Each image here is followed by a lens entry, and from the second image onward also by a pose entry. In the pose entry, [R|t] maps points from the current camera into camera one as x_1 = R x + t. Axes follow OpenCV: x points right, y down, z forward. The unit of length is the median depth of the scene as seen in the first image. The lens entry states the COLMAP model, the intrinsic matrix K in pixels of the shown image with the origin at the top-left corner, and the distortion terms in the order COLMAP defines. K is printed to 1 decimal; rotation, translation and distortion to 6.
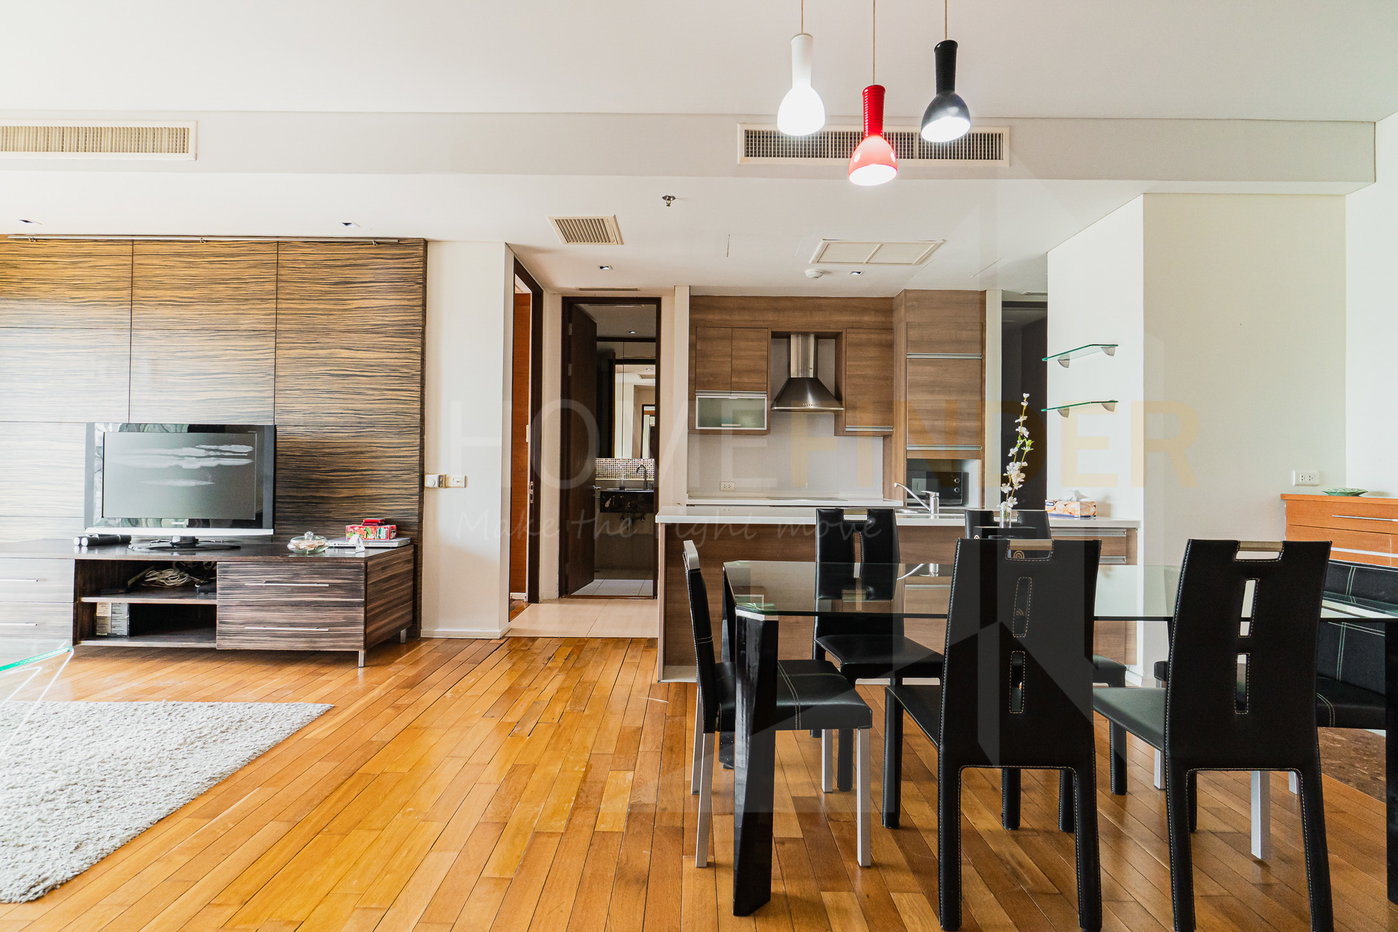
lens RADIAL K [[663.8, 0, 699.0], [0, 663.8, 466.0], [0, 0, 1]] dist [-0.001829, -0.000421]
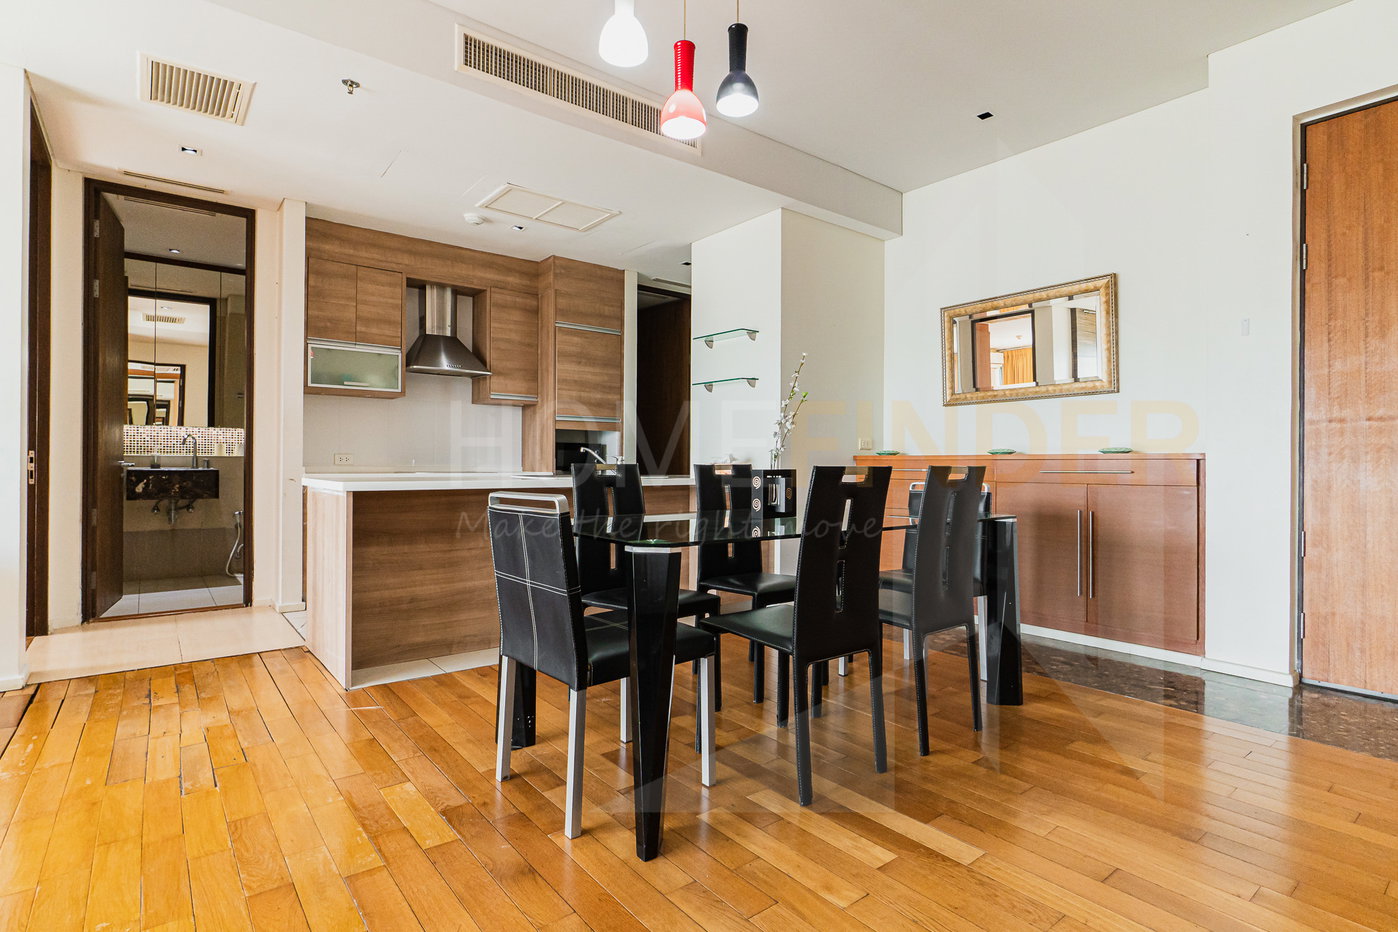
lens RADIAL K [[704.8, 0, 699.0], [0, 704.8, 466.0], [0, 0, 1]] dist [-0.004062, 0.000881]
pose [[0.783987, -0.008346, 0.620721, -0.167234], [-0.000228, 0.999906, 0.013731, 0.029236], [-0.620777, -0.010907, 0.783911, 0.051462]]
